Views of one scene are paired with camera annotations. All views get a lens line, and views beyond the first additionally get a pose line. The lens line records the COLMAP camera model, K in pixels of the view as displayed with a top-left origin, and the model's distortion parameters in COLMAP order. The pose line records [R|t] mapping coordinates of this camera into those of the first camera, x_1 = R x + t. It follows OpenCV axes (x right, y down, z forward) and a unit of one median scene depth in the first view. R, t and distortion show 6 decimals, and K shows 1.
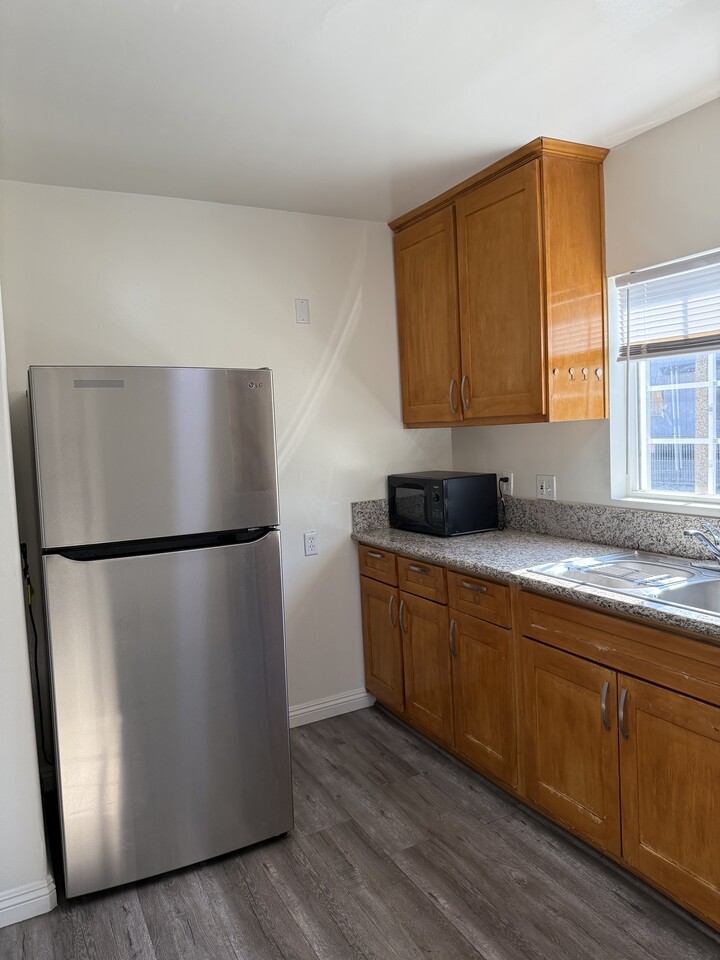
lens RADIAL K [[667.4, 0, 357.7], [0, 667.4, 477.0], [0, 0, 1]] dist [0.004942, -0.014283]
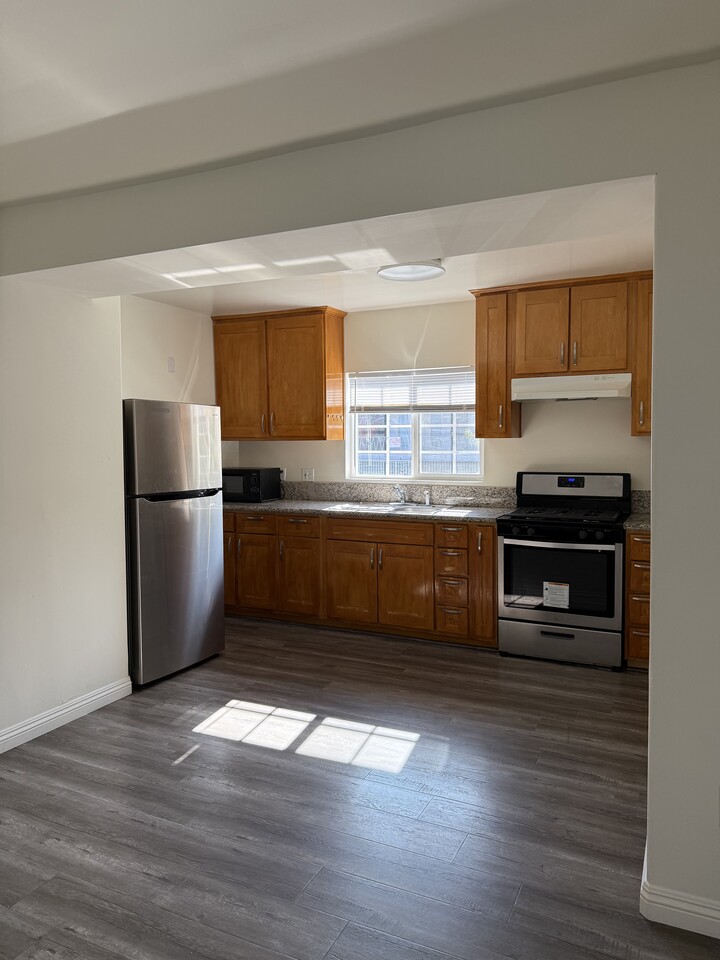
lens RADIAL K [[667.4, 0, 359.9], [0, 667.4, 475.0], [0, 0, 1]] dist [0.004942, -0.014283]
pose [[0.791800, 0.015819, 0.610575, -0.857046], [0.008682, 0.999272, -0.037148, 0.098969], [-0.610718, 0.034715, 0.791087, -0.666287]]
